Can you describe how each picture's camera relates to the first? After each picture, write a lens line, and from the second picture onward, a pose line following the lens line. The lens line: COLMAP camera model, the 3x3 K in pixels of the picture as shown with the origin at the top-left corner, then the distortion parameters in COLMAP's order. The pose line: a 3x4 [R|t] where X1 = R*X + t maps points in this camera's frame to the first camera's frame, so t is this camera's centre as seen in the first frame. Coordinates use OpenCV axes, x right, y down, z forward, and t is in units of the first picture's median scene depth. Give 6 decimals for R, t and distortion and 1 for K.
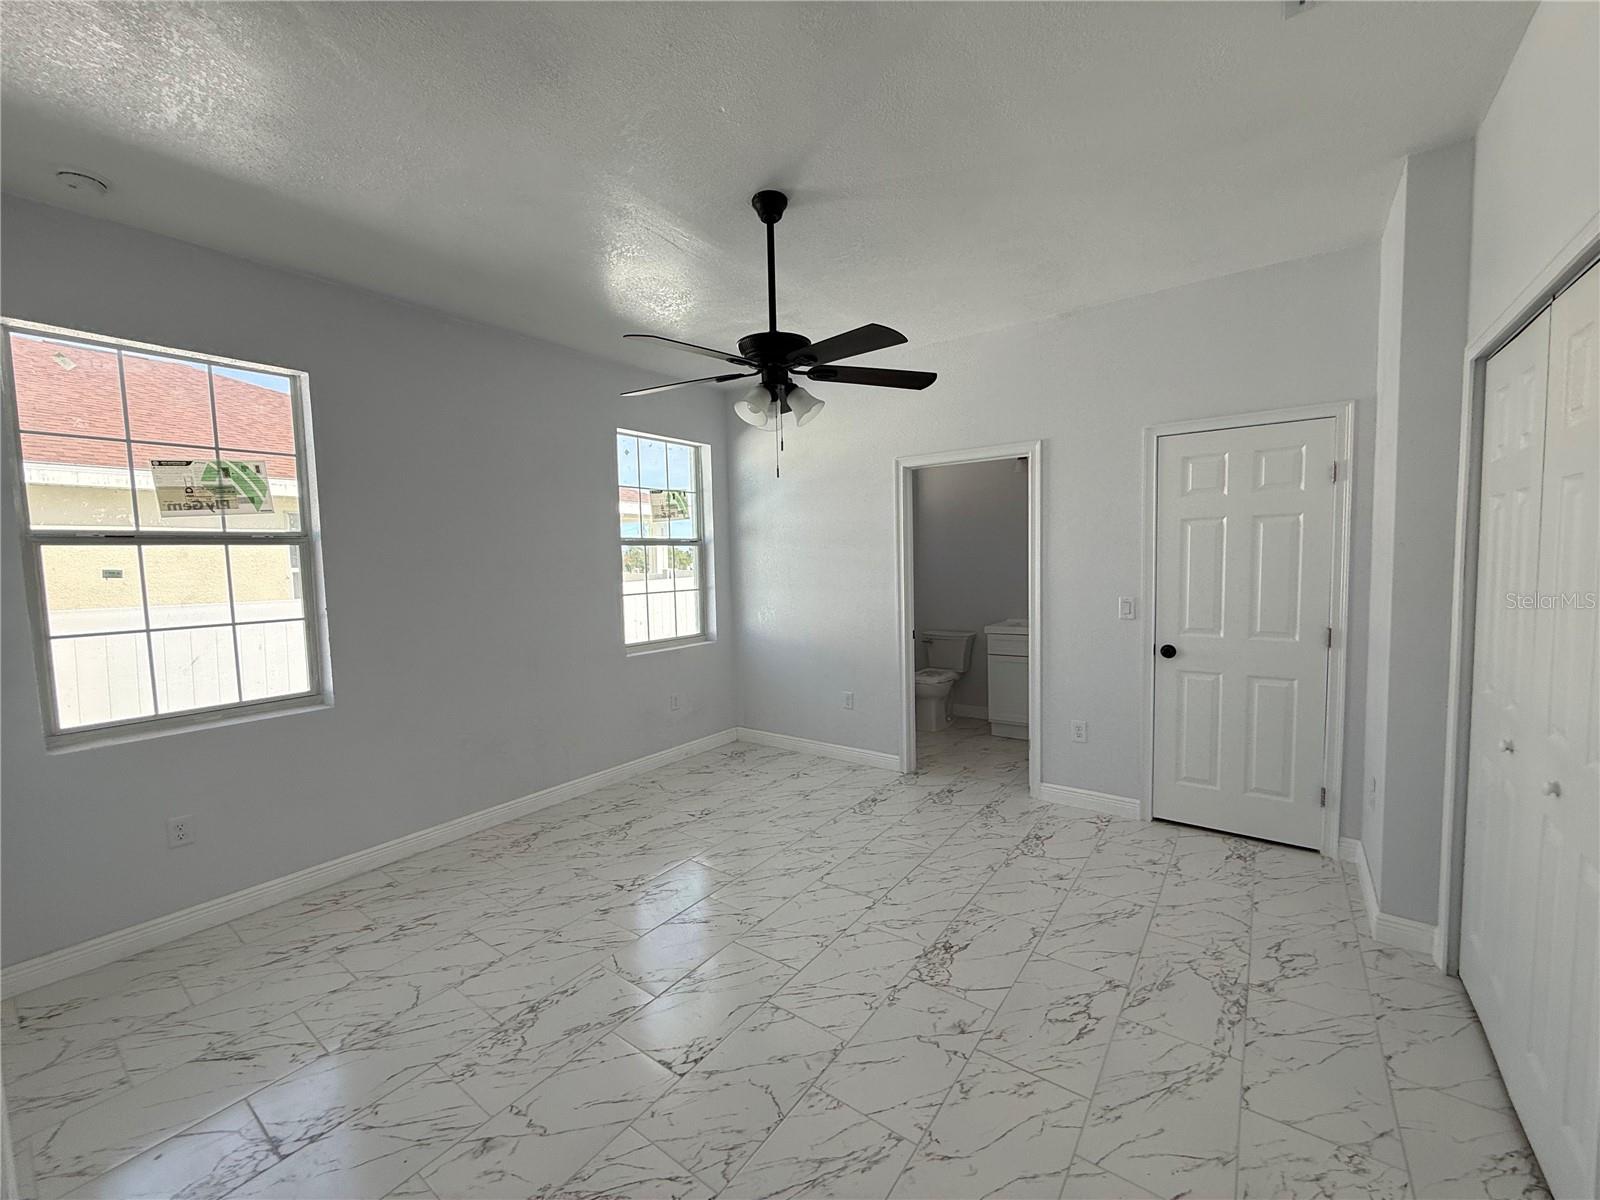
lens RADIAL K [[643.8, 0, 789.8], [0, 643.8, 603.9], [0, 0, 1]] dist [0.008859, 0.000003]
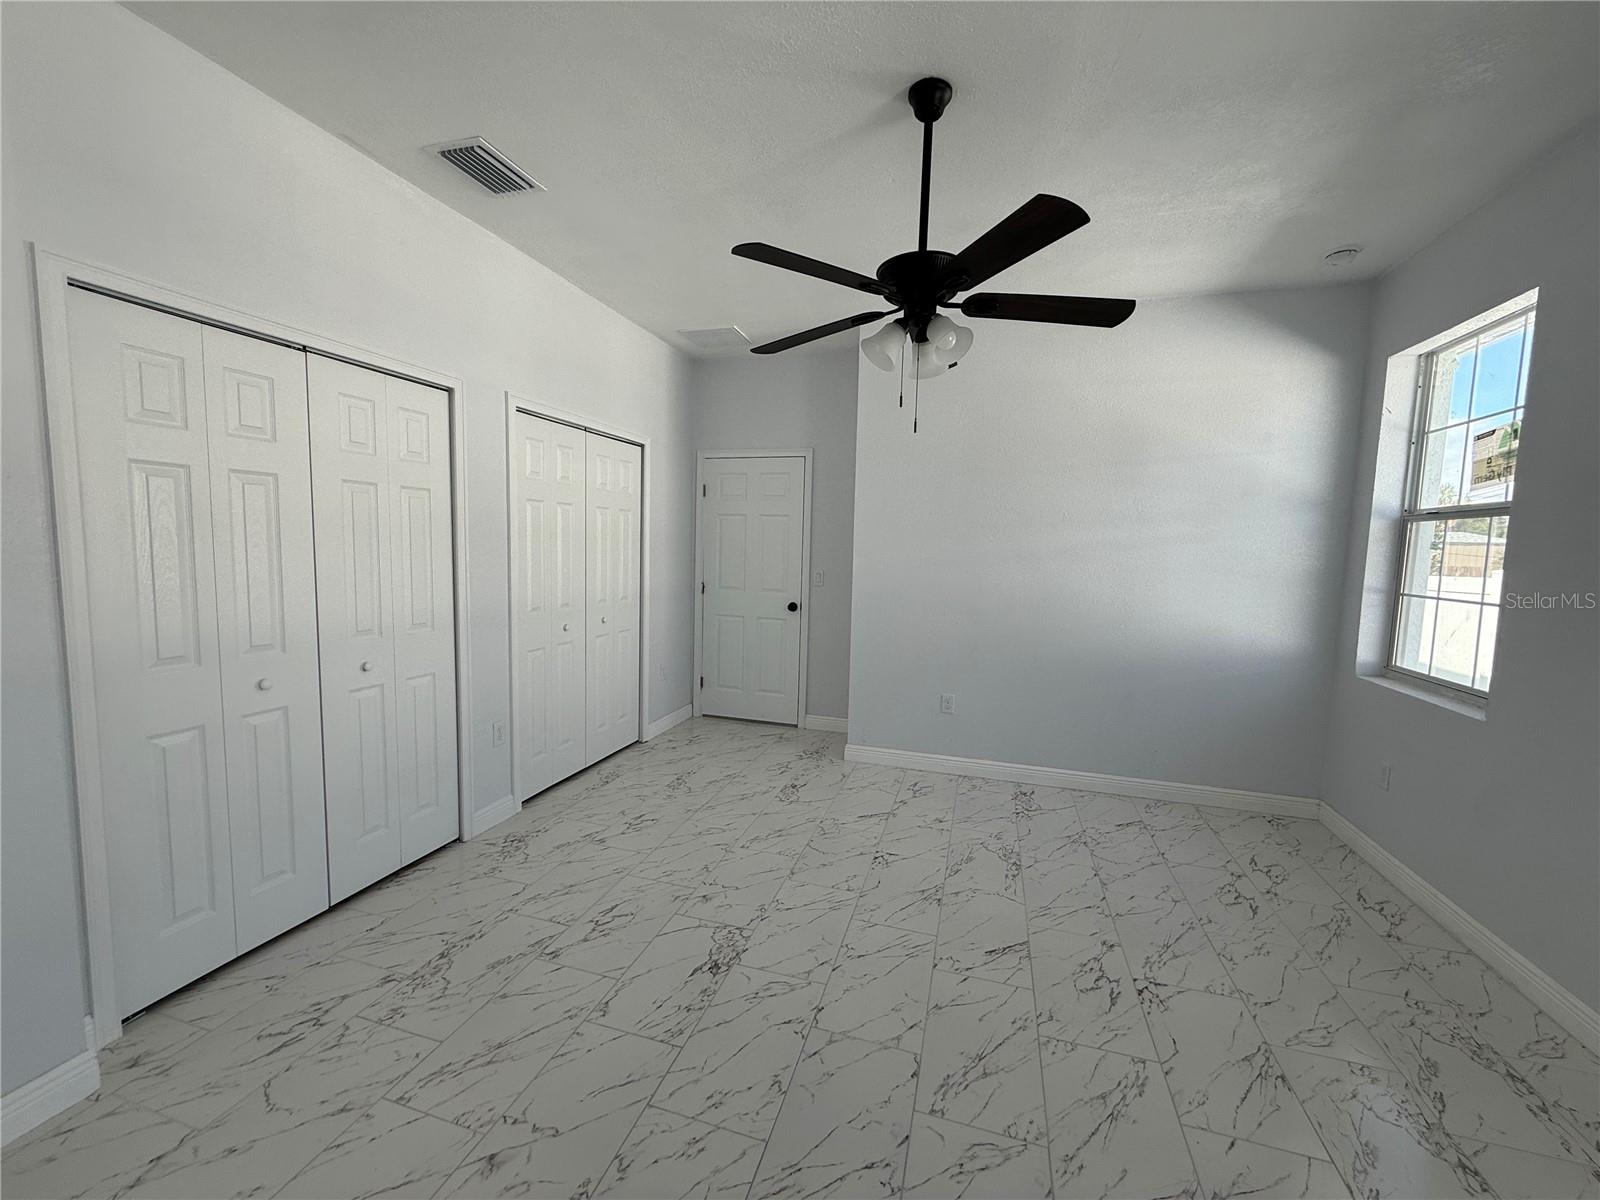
lens RADIAL K [[643.8, 0, 803.8], [0, 643.8, 599.3], [0, 0, 1]] dist [0.008859, 0.000003]
pose [[-0.933690, 0.034654, -0.356401, 0.402764], [-0.026665, 0.985814, 0.165709, -0.112419], [0.357087, 0.164225, -0.919521, 1.669814]]
